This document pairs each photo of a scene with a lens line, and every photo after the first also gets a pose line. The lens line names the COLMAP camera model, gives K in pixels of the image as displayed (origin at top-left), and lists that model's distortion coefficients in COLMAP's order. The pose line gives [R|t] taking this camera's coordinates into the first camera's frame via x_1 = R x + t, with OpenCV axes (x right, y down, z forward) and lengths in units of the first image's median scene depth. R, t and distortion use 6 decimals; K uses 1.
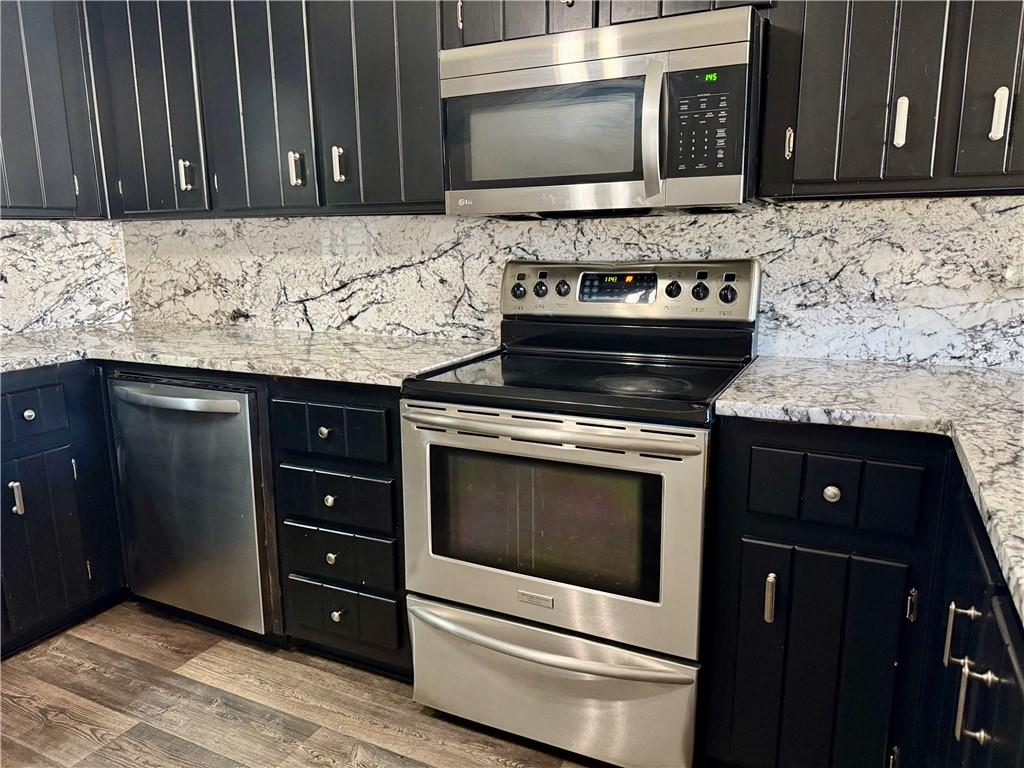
lens RADIAL K [[728.5, 0, 508.4], [0, 728.5, 391.9], [0, 0, 1]] dist [0.064966, -0.041257]
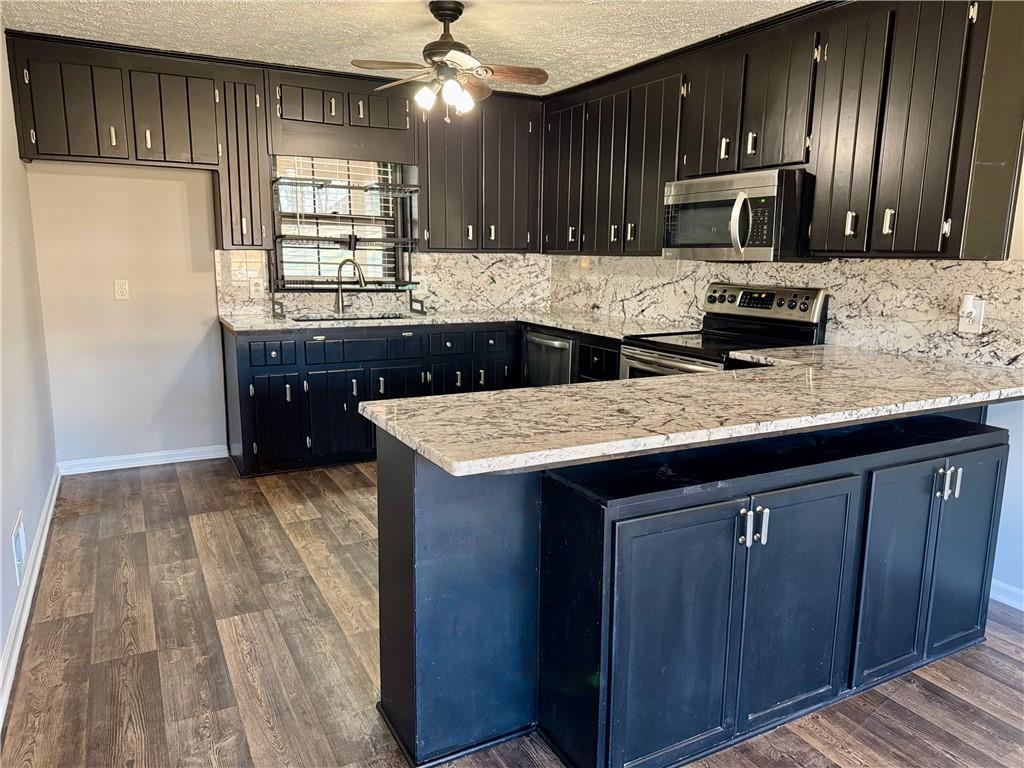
lens RADIAL K [[728.5, 0, 513.1], [0, 728.5, 384.2], [0, 0, 1]] dist [0.064966, -0.041257]
pose [[0.815938, 0.125127, -0.564436, 0.648050], [-0.138671, 0.990155, 0.019042, 0.101321], [0.561262, 0.062734, 0.825257, -0.750000]]
